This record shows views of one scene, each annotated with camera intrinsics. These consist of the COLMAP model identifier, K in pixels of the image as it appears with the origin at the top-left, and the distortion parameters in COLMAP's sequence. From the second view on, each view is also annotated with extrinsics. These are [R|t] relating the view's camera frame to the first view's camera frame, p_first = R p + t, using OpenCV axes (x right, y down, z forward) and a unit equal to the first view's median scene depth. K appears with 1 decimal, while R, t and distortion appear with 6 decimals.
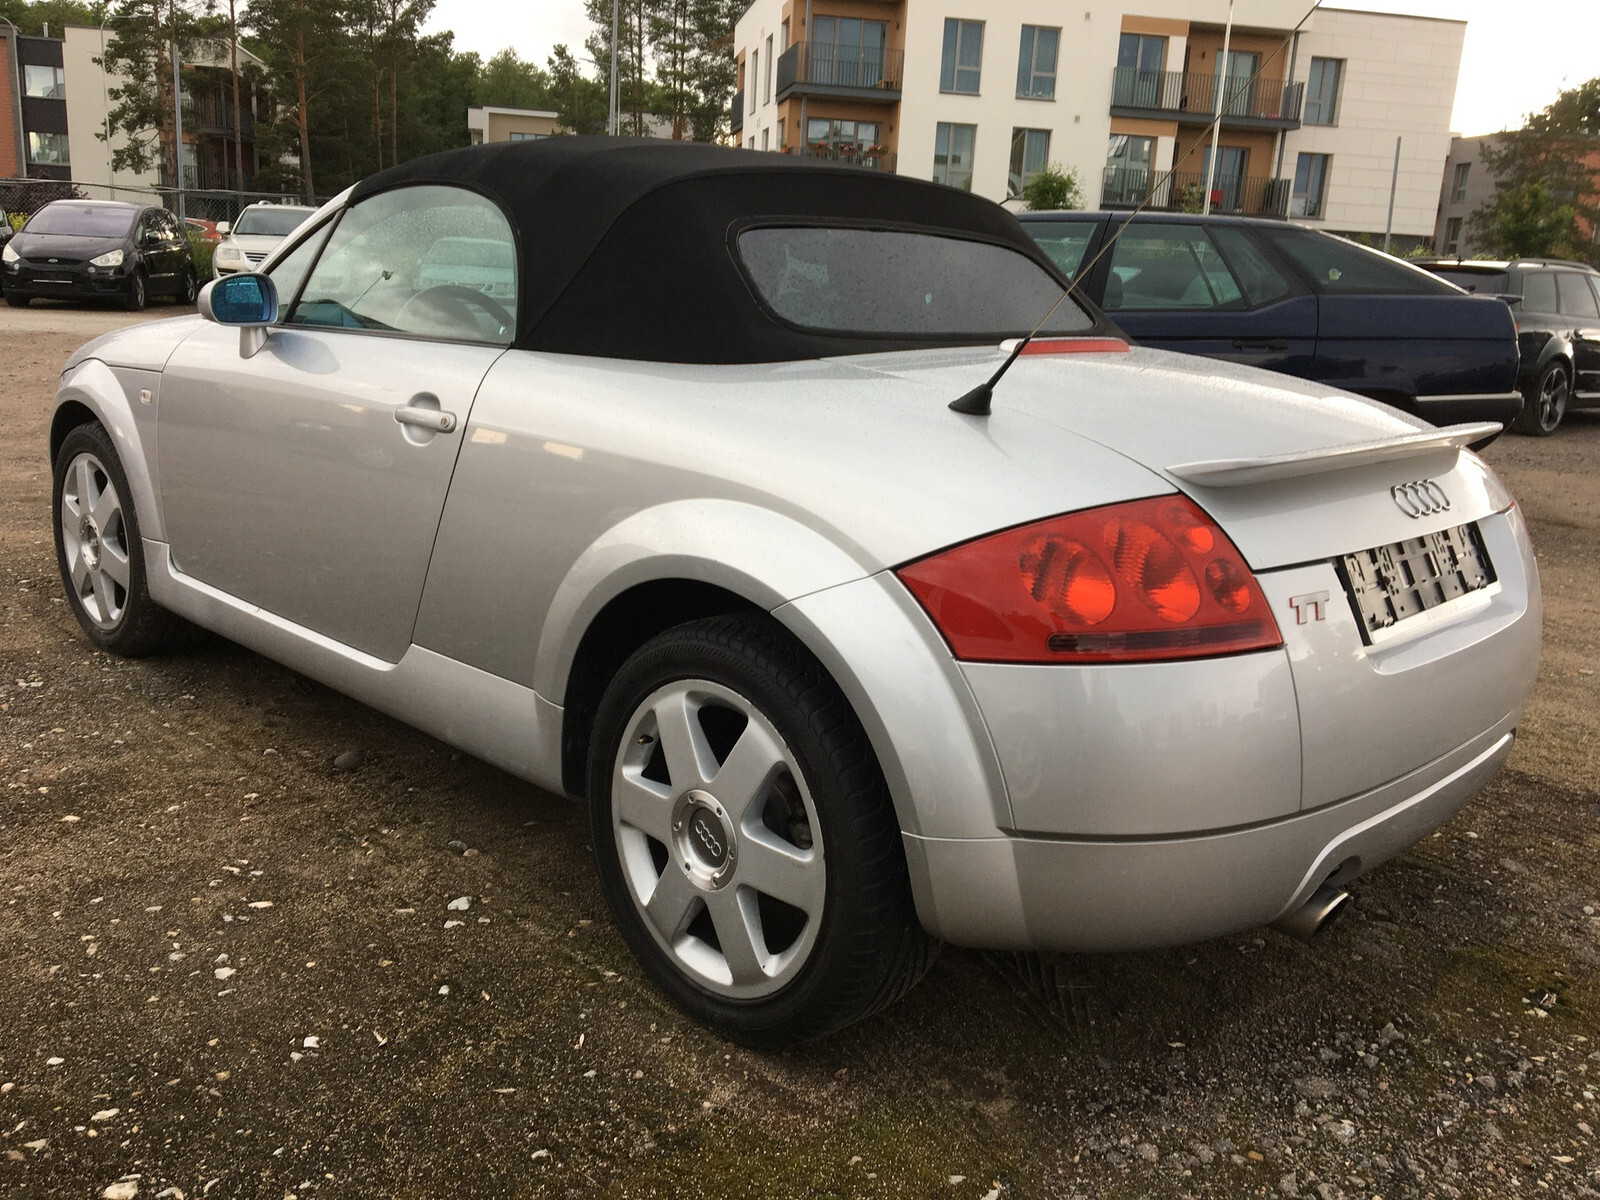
lens RADIAL K [[1348.5, 0, 725.3], [0, 1348.5, 596.3], [0, 0, 1]] dist [0.069677, -0.069456]
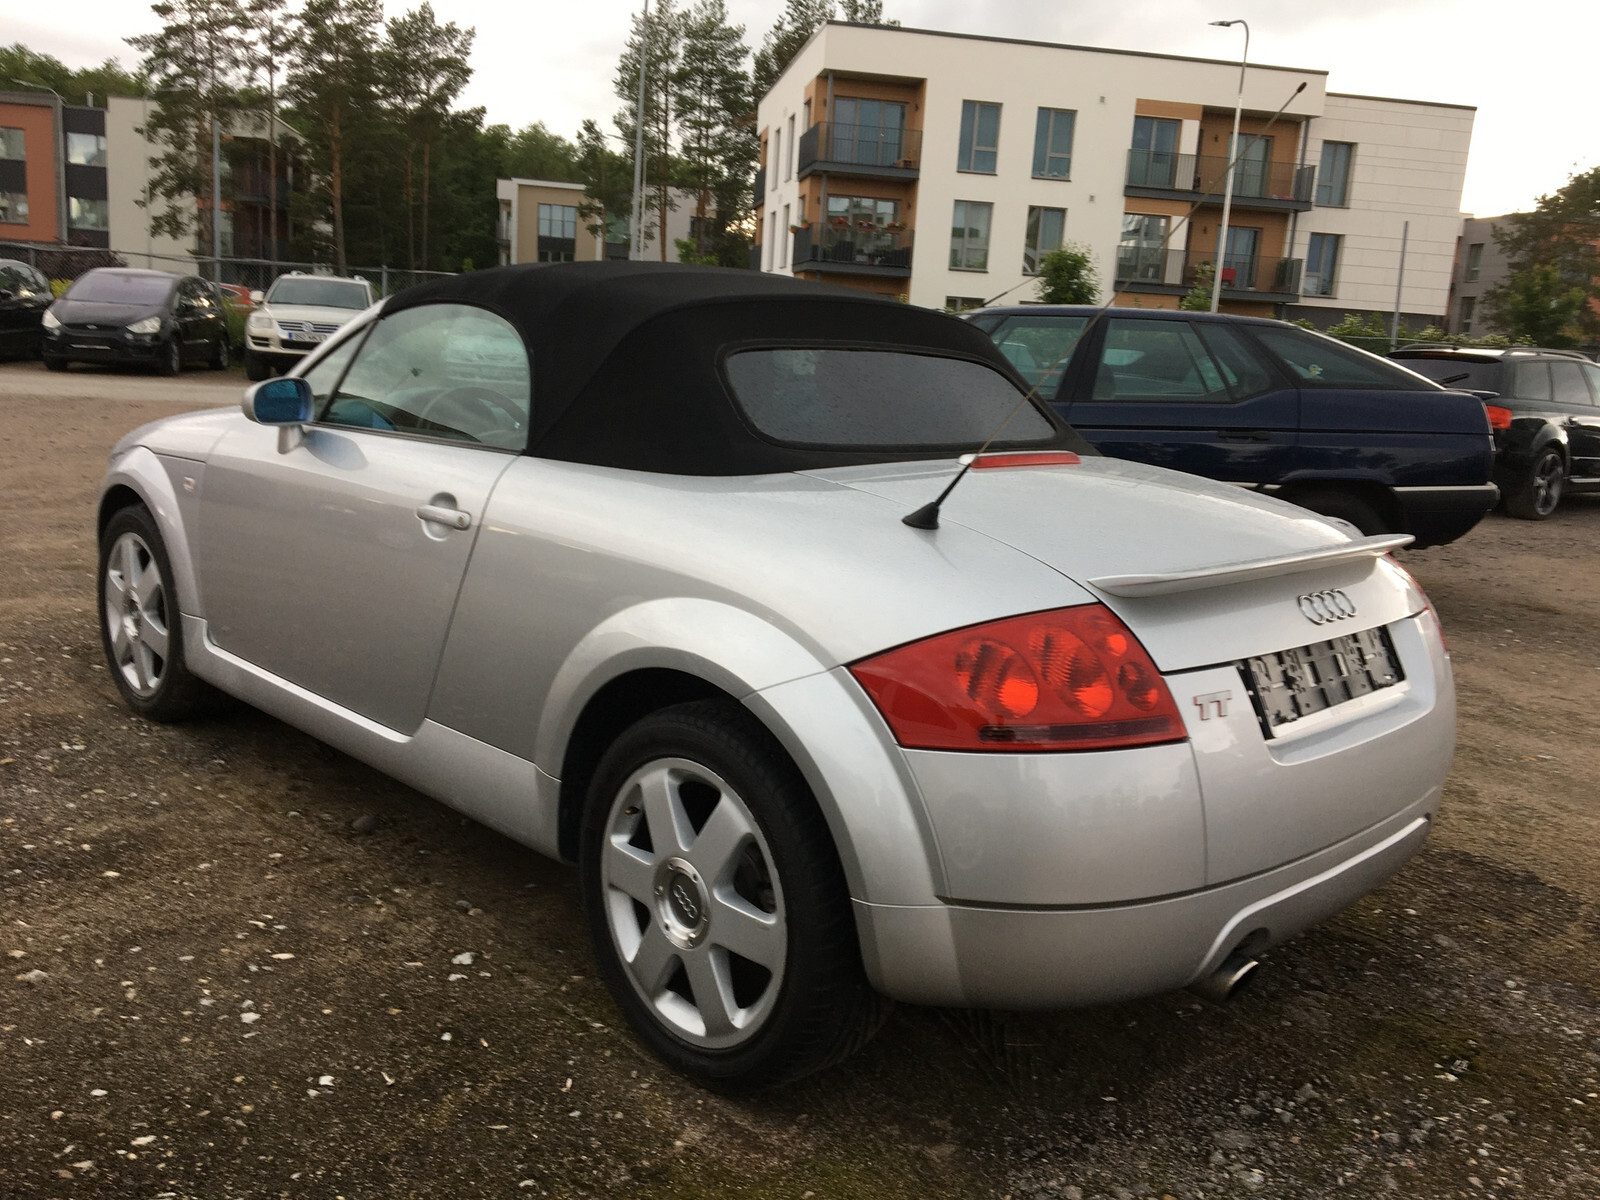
lens RADIAL K [[1348.5, 0, 725.3], [0, 1348.5, 596.3], [0, 0, 1]] dist [0.069677, -0.069456]
pose [[0.999802, 0.013977, -0.014150, 0.026274], [-0.014615, 0.998832, -0.046056, -0.017653], [0.013490, 0.046253, 0.998839, -0.103043]]
